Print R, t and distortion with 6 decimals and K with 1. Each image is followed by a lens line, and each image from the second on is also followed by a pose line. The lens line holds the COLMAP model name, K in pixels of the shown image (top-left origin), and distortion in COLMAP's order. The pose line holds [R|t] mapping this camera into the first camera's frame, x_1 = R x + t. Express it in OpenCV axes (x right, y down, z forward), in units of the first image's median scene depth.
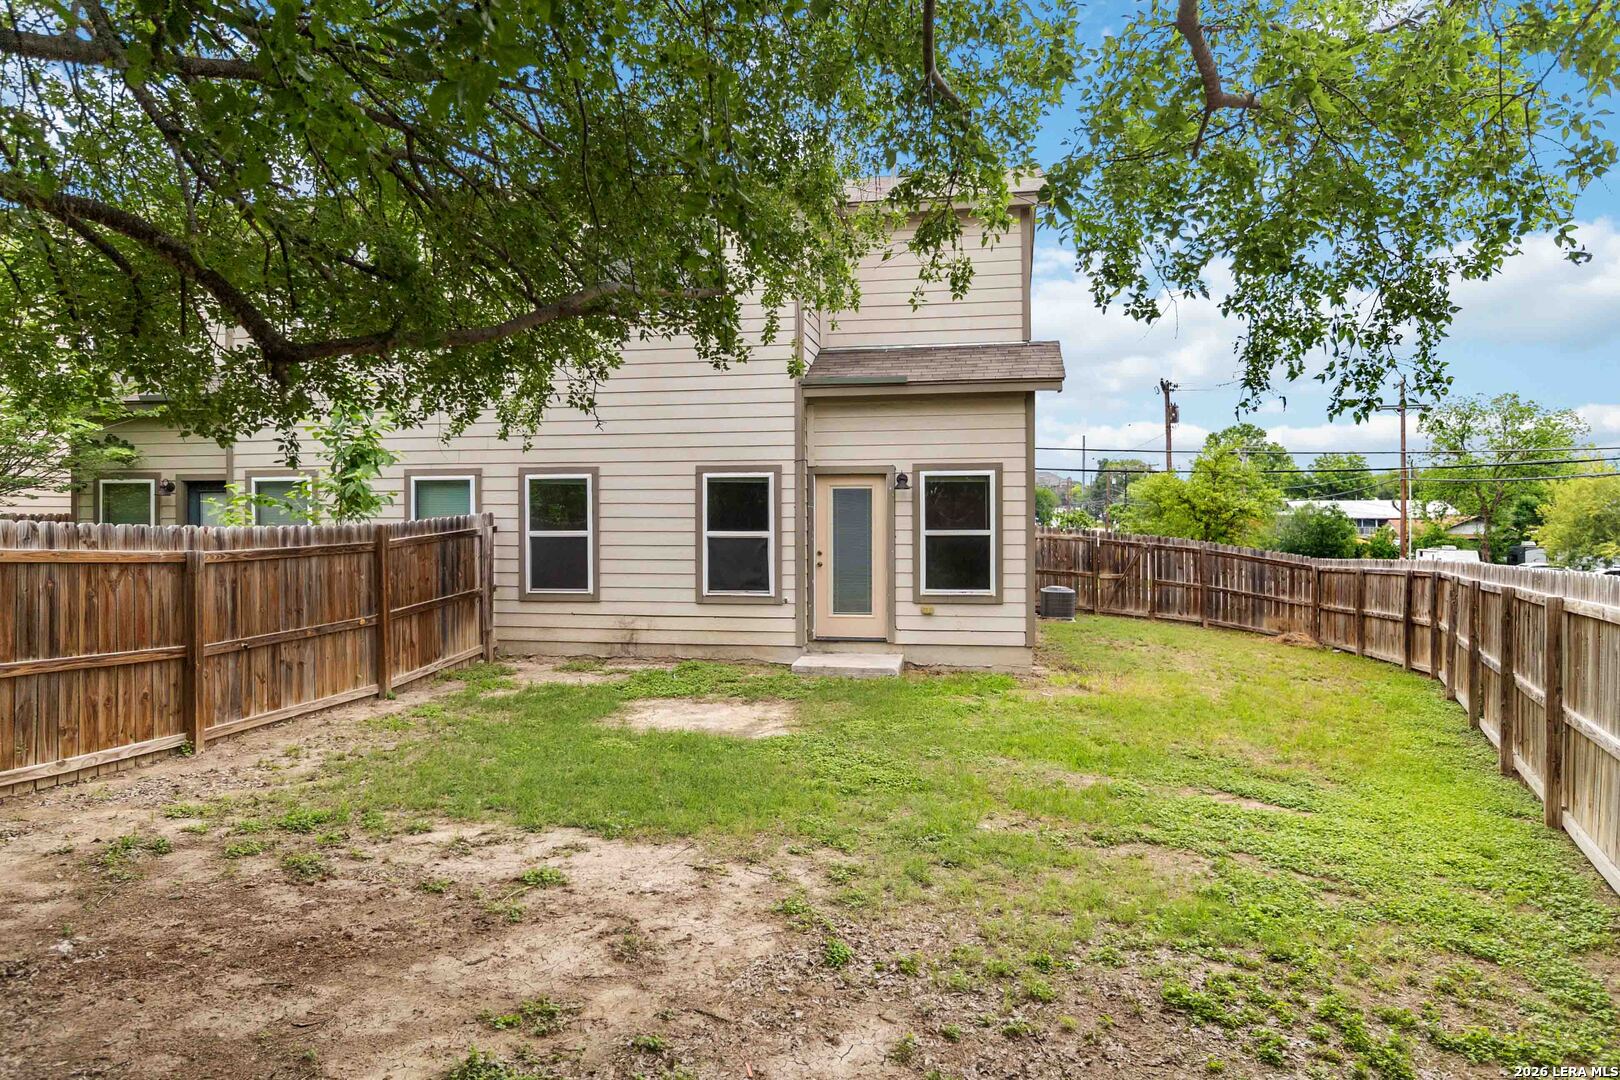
lens RADIAL K [[988.8, 0, 745.0], [0, 988.8, 537.5], [0, 0, 1]] dist [-0.001758, 0.002211]
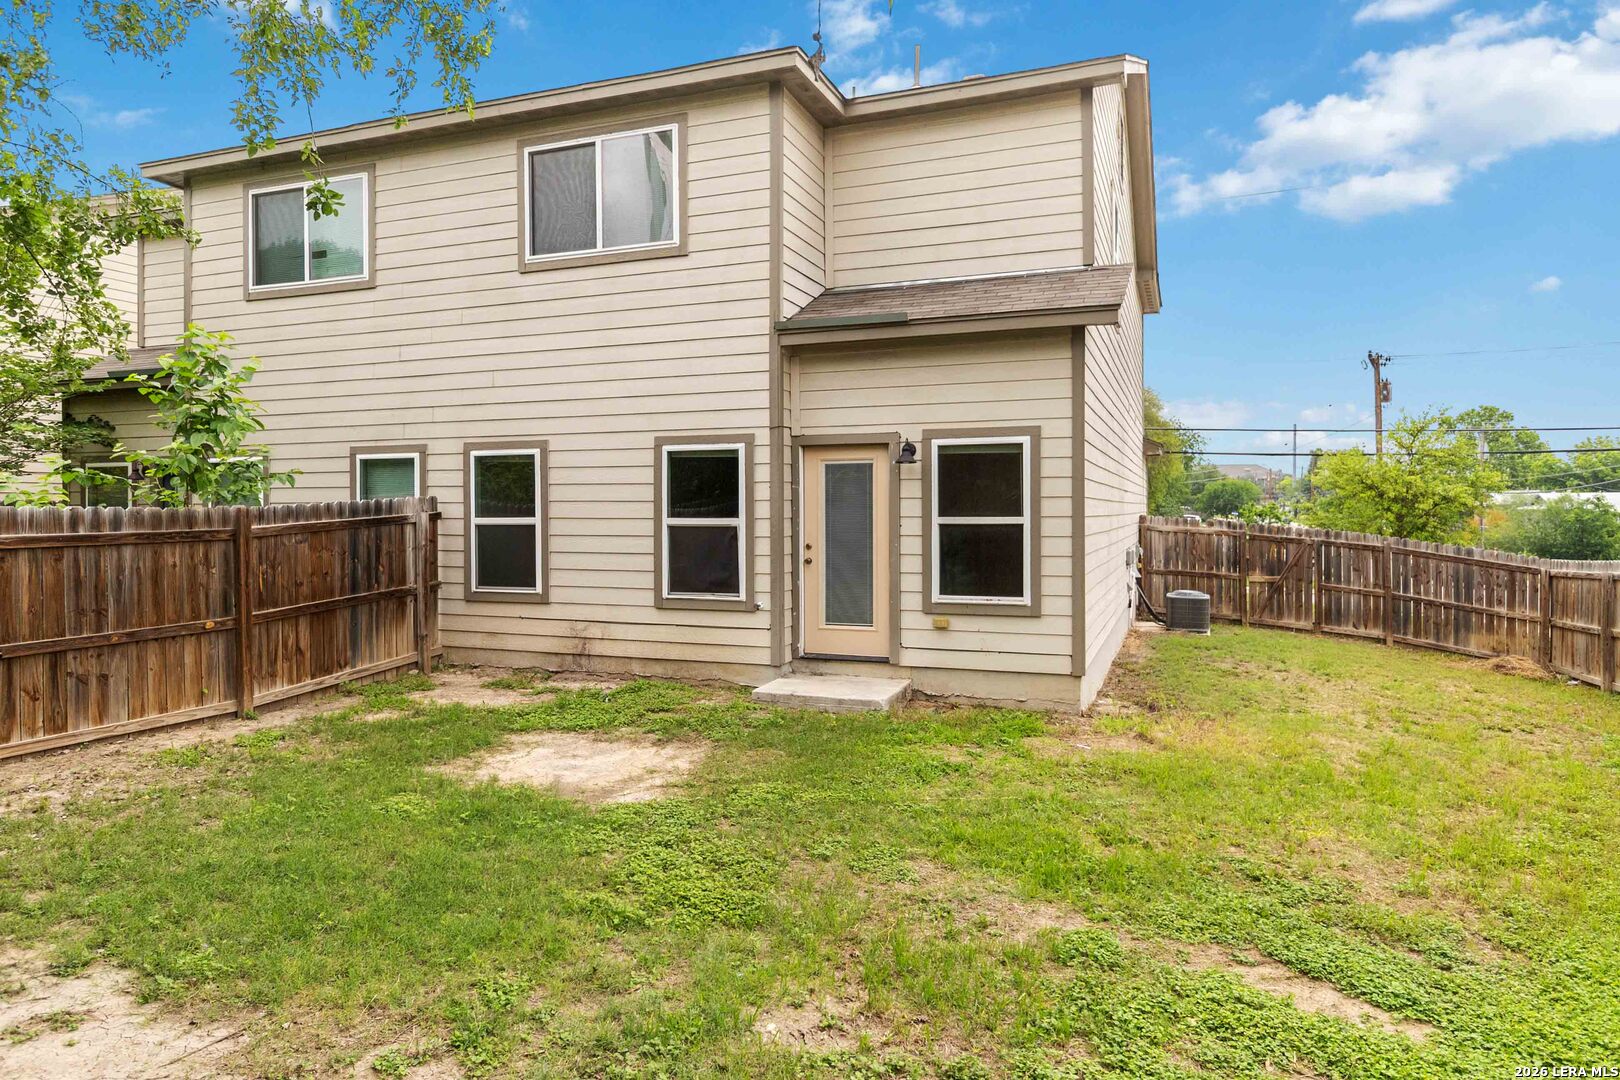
lens RADIAL K [[988.8, 0, 745.0], [0, 988.8, 537.5], [0, 0, 1]] dist [-0.001758, 0.002211]
pose [[0.984326, 0.005911, -0.176257, 0.165609], [-0.004942, 0.999970, 0.005940, 0.004286], [0.176287, -0.004976, 0.984326, 0.223216]]
